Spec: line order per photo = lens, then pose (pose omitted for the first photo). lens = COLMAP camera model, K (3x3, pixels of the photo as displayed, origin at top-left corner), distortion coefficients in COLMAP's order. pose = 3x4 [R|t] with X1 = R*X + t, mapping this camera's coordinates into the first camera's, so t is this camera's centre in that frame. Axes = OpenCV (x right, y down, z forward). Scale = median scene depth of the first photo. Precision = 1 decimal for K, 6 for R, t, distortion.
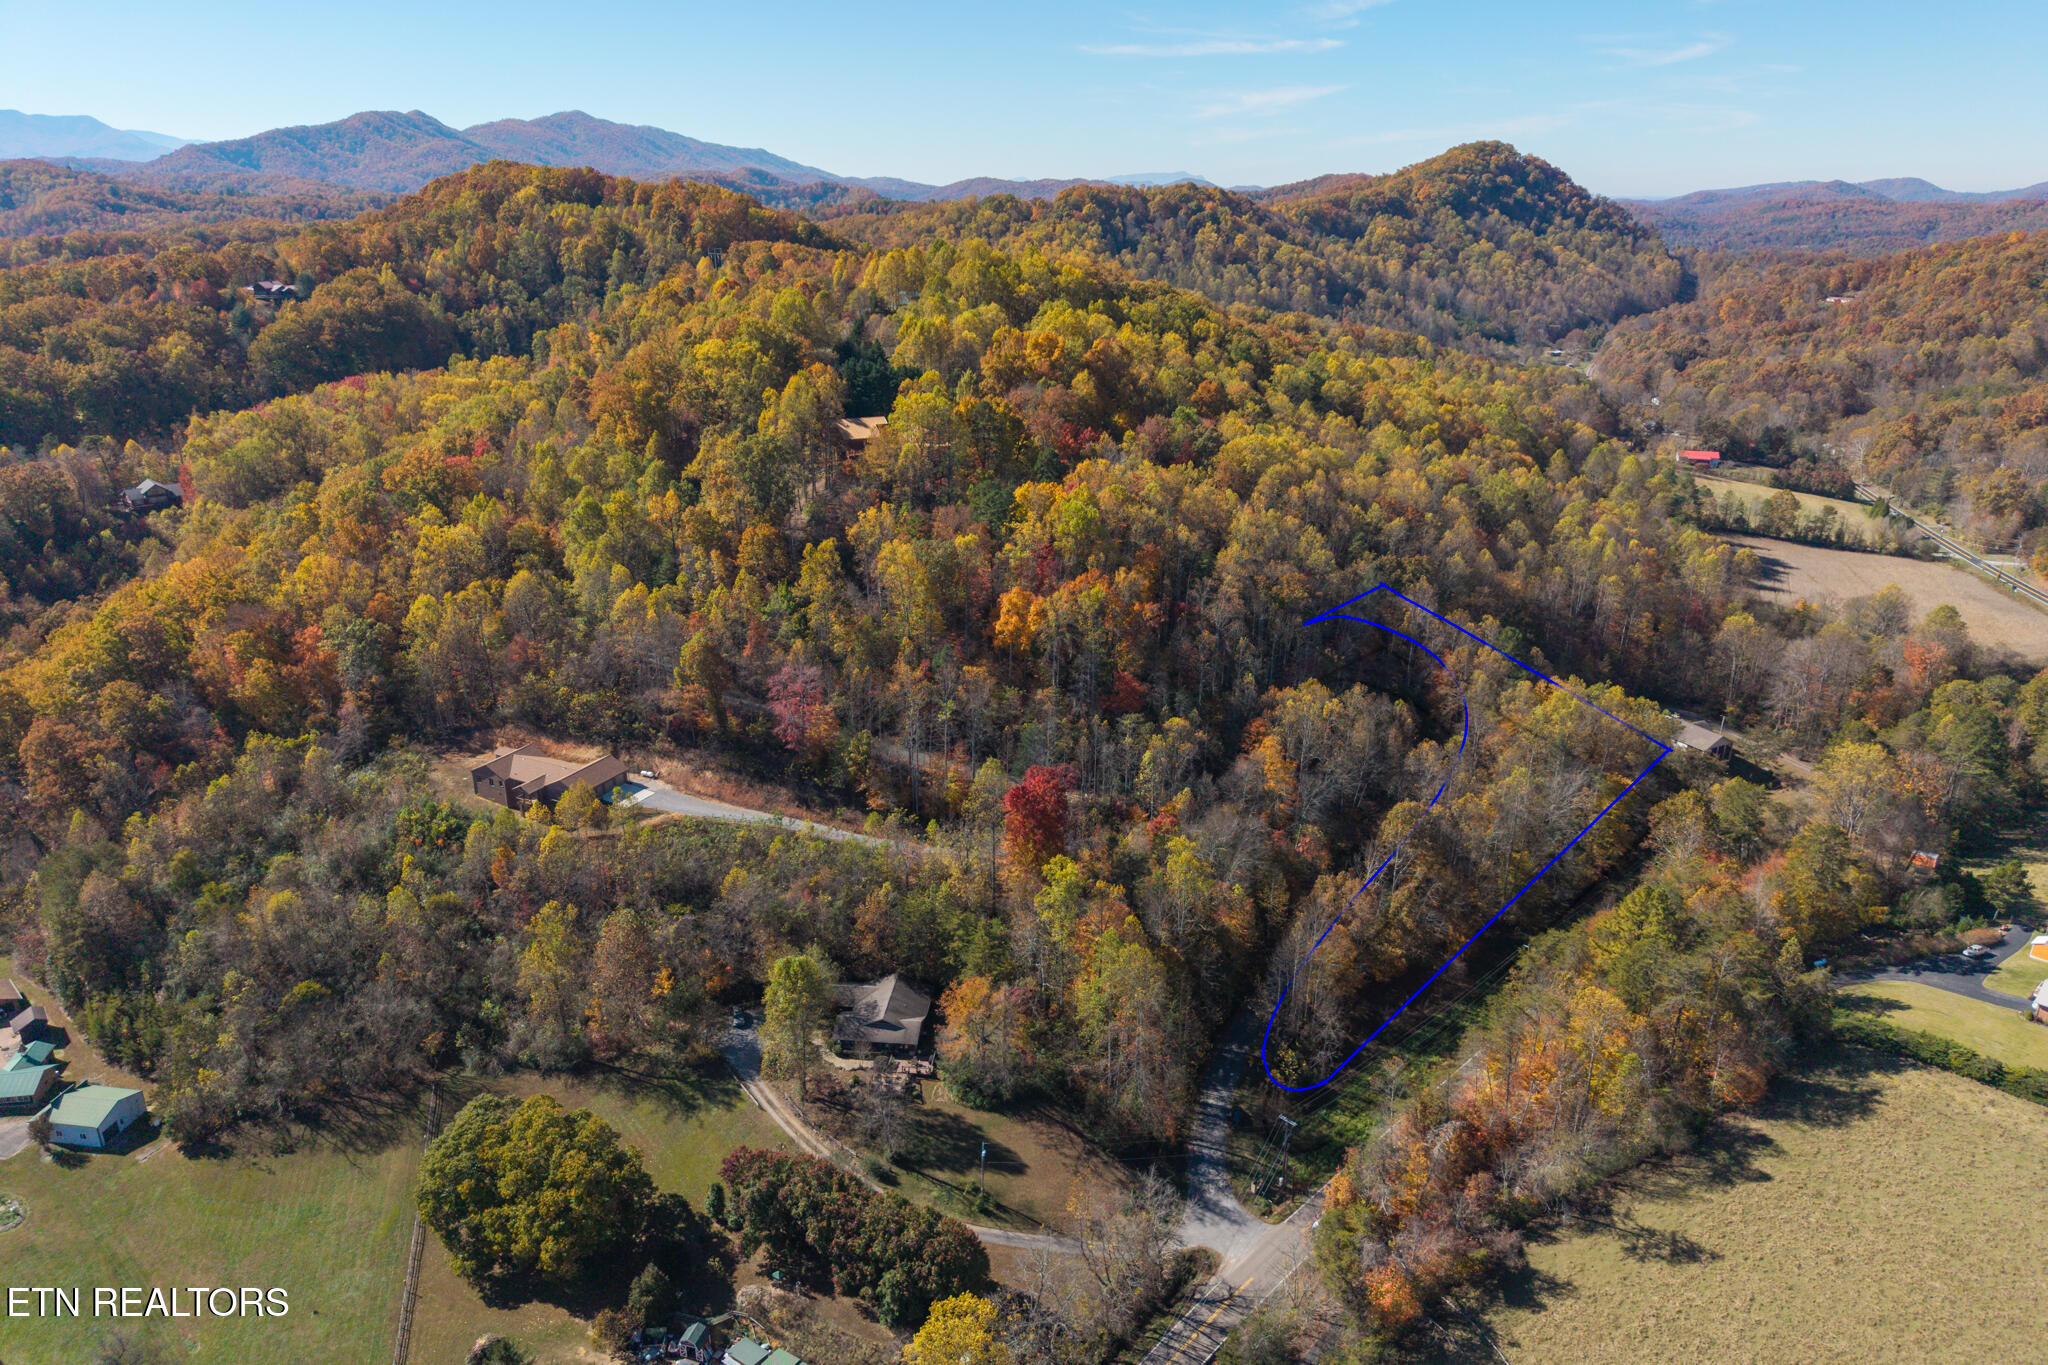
lens RADIAL K [[1366.8, 0, 1009.7], [0, 1366.8, 721.3], [0, 0, 1]] dist [0.010048, -0.011564]
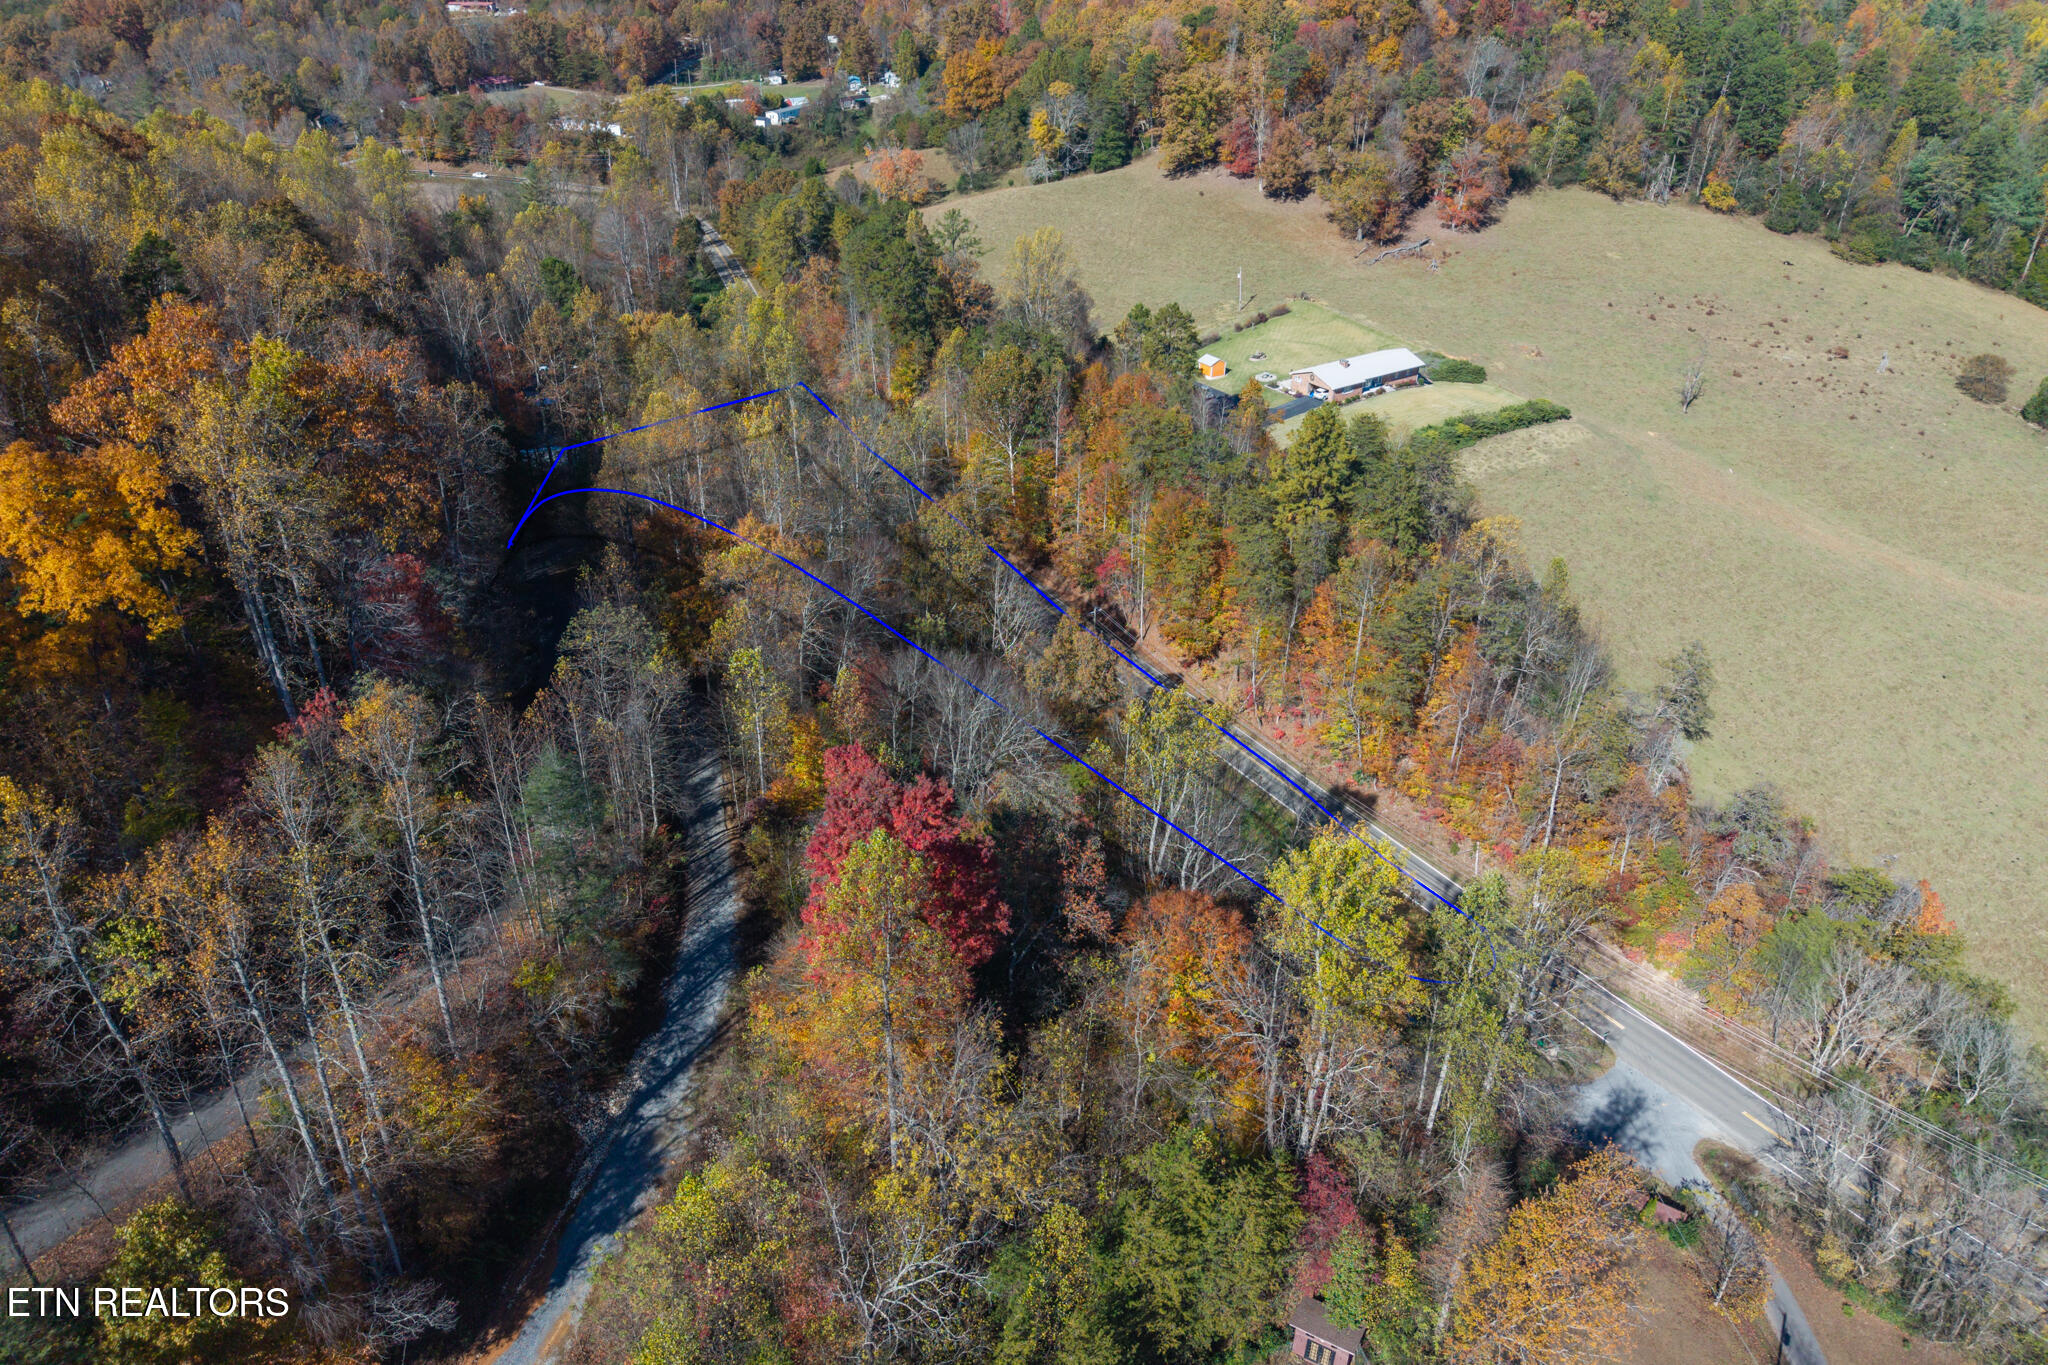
lens RADIAL K [[1366.8, 0, 1026.4], [0, 1366.8, 713.3], [0, 0, 1]] dist [0.010048, -0.011564]
pose [[0.158292, -0.519451, 0.839711, -0.254853], [0.359205, 0.822456, 0.441064, -0.120285], [-0.919736, 0.231812, 0.316778, 0.858925]]
